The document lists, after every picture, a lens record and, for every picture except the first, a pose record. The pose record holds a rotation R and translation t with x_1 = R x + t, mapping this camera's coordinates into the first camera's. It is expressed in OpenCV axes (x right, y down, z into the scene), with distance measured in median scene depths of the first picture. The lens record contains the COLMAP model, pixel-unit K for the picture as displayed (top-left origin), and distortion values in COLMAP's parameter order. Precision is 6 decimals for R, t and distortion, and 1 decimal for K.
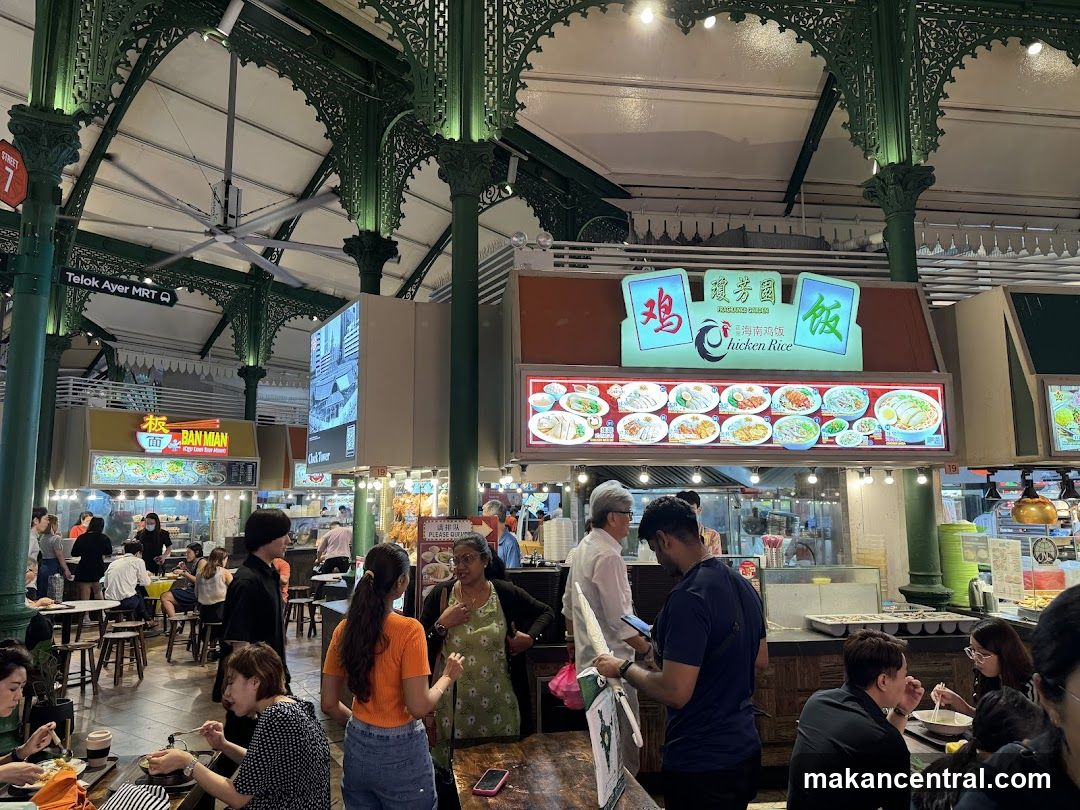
lens RADIAL K [[835.1, 0, 535.9], [0, 835.1, 404.8], [0, 0, 1]] dist [0.037925, -0.064107]
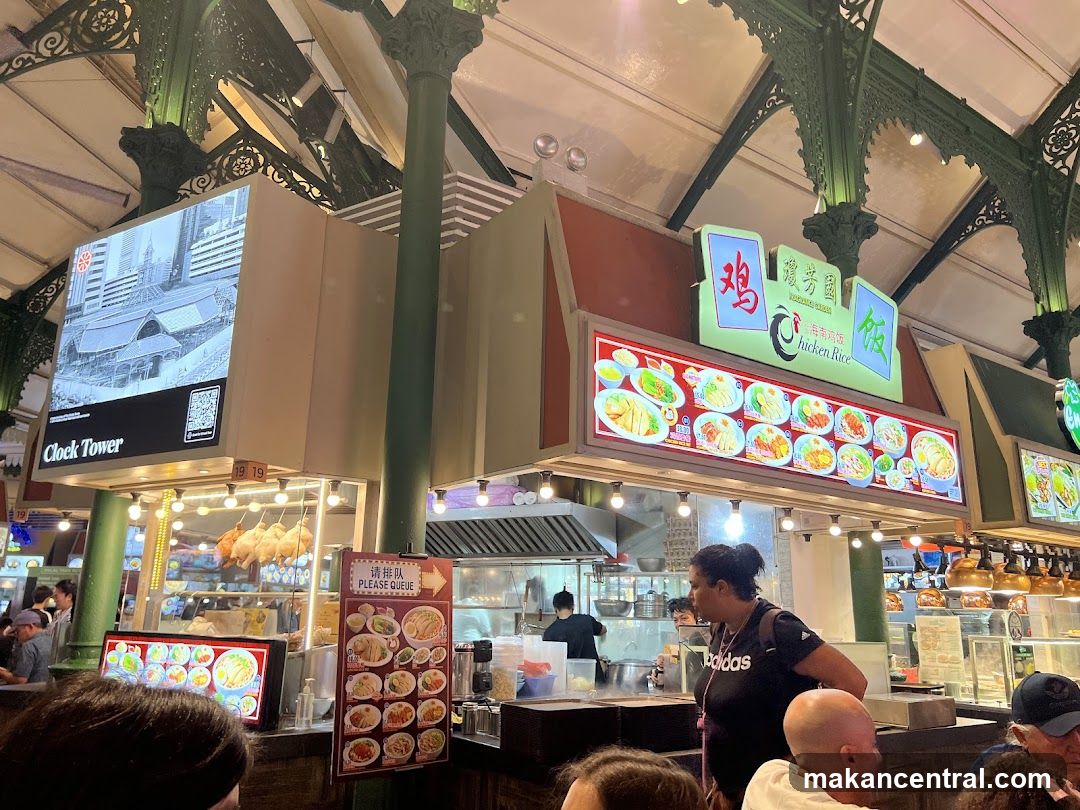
lens RADIAL K [[835.1, 0, 538.9], [0, 835.1, 403.5], [0, 0, 1]] dist [0.037925, -0.064107]
pose [[0.865984, 0.141553, 0.479619, -0.341427], [-0.076967, 0.985401, -0.151857, 0.119729], [-0.494113, 0.094591, 0.864237, 0.457528]]
